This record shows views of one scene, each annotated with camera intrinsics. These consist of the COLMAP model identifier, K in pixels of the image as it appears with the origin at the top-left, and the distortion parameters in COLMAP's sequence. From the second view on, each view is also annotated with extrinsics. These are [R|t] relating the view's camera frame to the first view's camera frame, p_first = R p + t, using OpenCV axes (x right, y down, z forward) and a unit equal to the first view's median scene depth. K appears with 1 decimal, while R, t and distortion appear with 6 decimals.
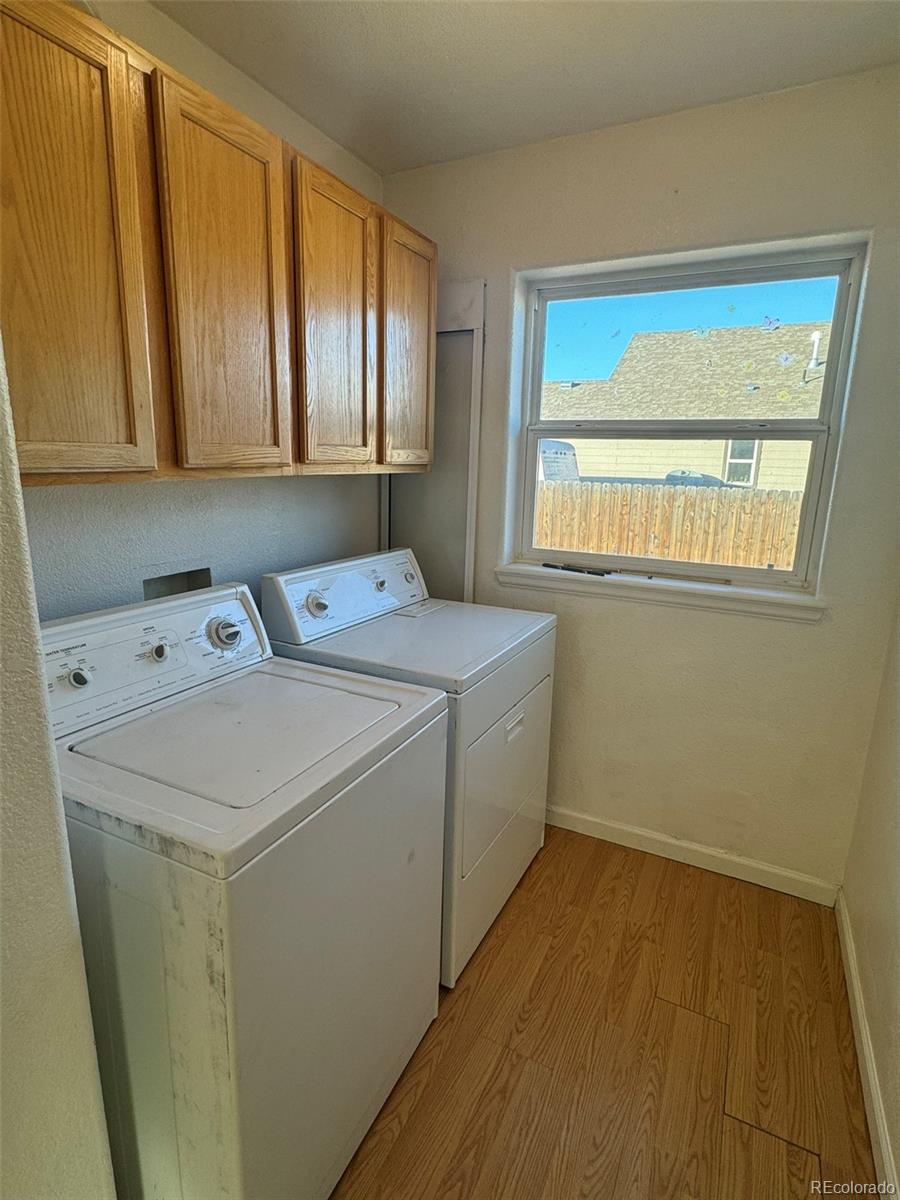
lens RADIAL K [[609.6, 0, 450.3], [0, 609.6, 604.4], [0, 0, 1]] dist [-0.006287, -0.001521]
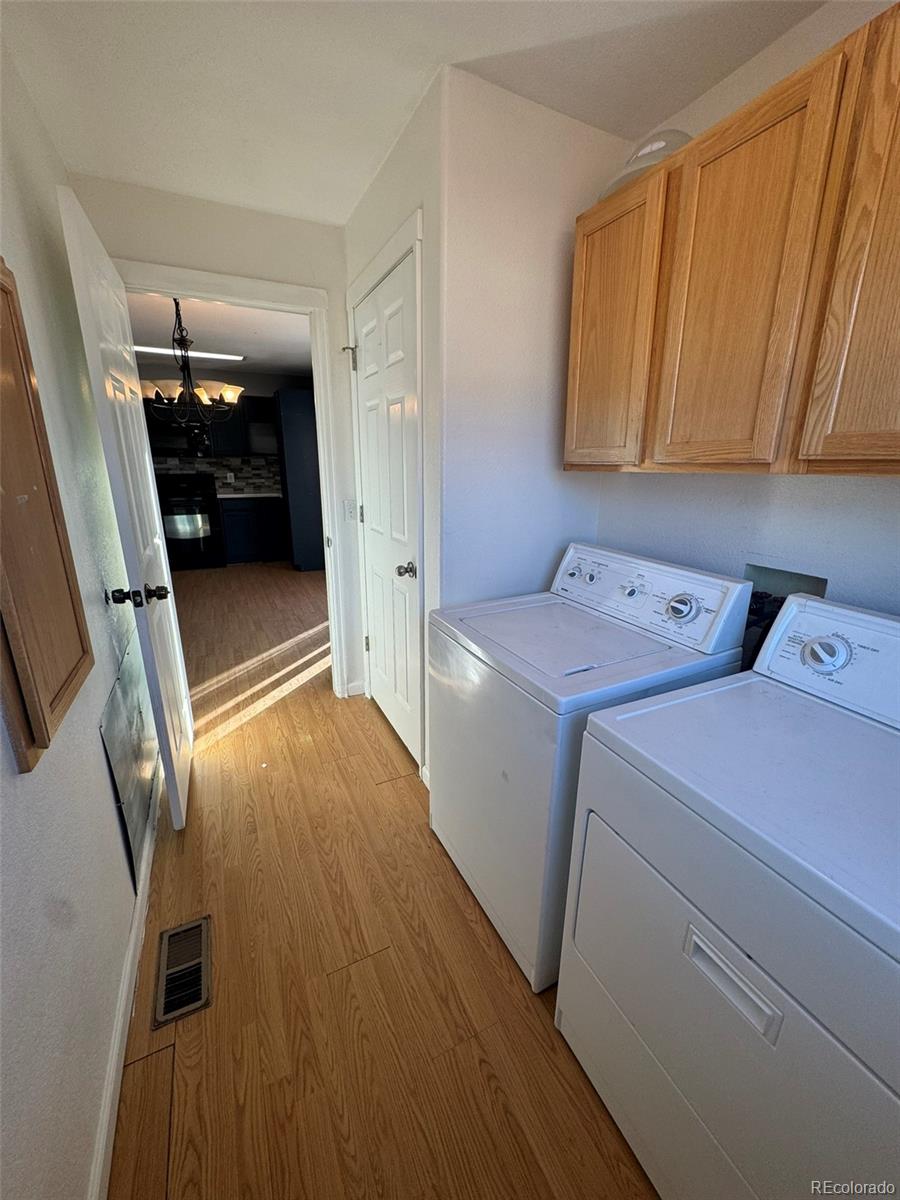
lens RADIAL K [[479.6, 0, 449.6], [0, 479.6, 588.1], [0, 0, 1]] dist [0.000992, 0.000005]
pose [[-0.599833, 0.202477, -0.774082, 0.622748], [-0.189357, 0.904046, 0.383204, -0.264779], [0.777396, 0.376436, -0.503936, 1.148353]]
